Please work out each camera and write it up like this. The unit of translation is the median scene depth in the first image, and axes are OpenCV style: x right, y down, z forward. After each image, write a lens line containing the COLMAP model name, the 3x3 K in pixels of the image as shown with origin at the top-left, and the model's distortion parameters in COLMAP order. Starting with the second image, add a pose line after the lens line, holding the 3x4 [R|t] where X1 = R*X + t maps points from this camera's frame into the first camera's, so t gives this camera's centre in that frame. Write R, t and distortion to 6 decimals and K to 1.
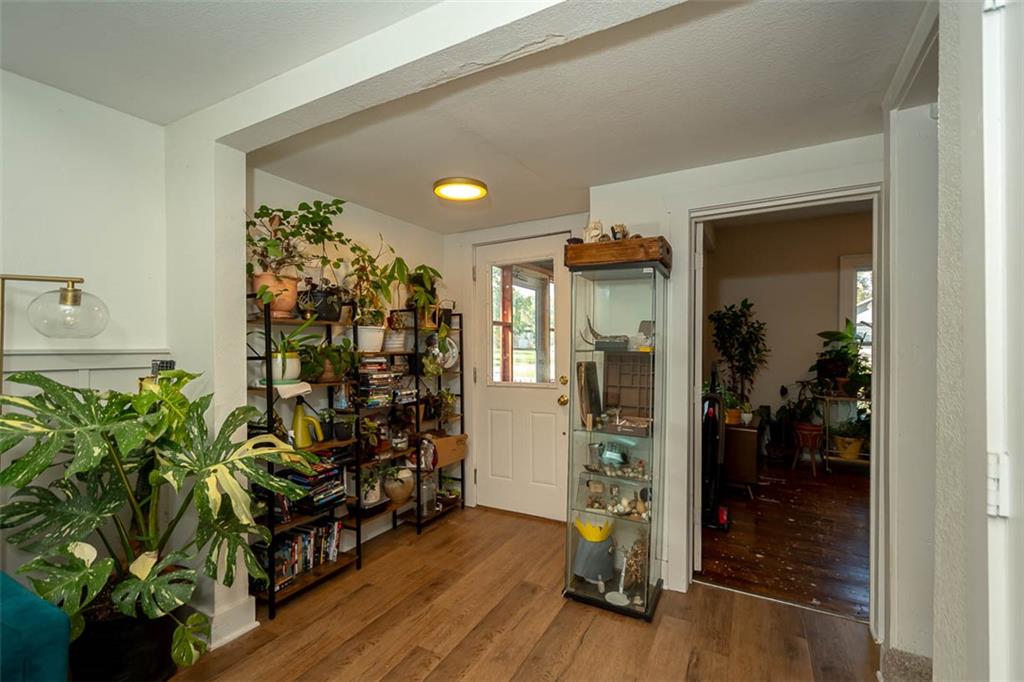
lens RADIAL K [[442.8, 0, 511.4], [0, 442.8, 350.2], [0, 0, 1]] dist [0.000068, -0.000106]
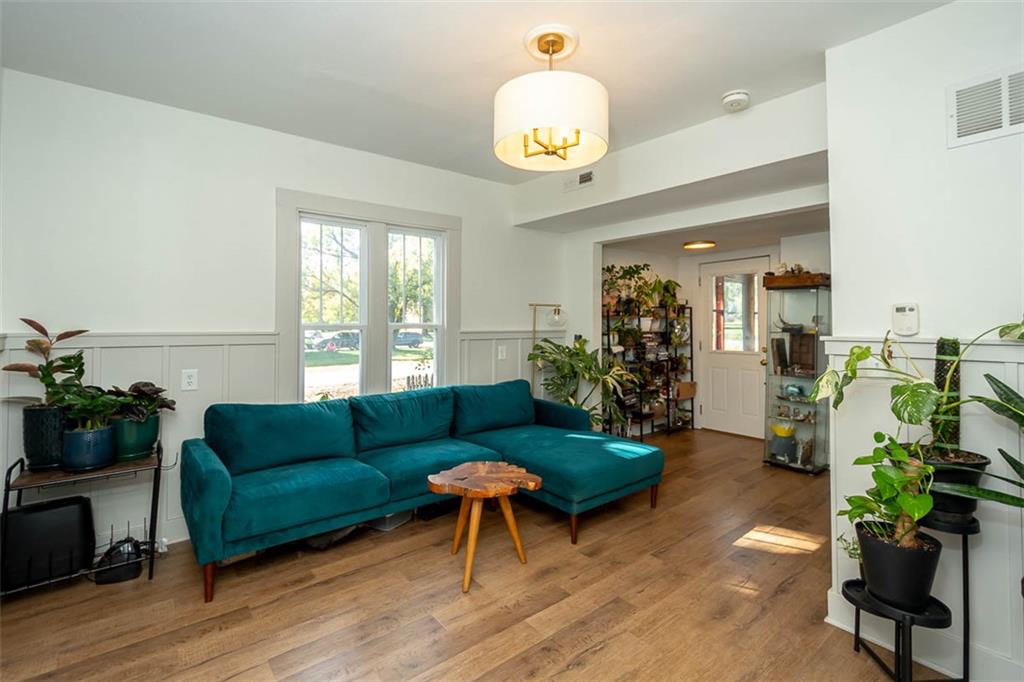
lens RADIAL K [[456.0, 0, 509.6], [0, 456.0, 319.8], [0, 0, 1]] dist [0.026072, 0.000024]
pose [[0.920111, -0.001151, -0.391656, -0.082683], [-0.002119, 0.999966, -0.007916, -0.026264], [0.391652, 0.008114, 0.920078, -0.947510]]
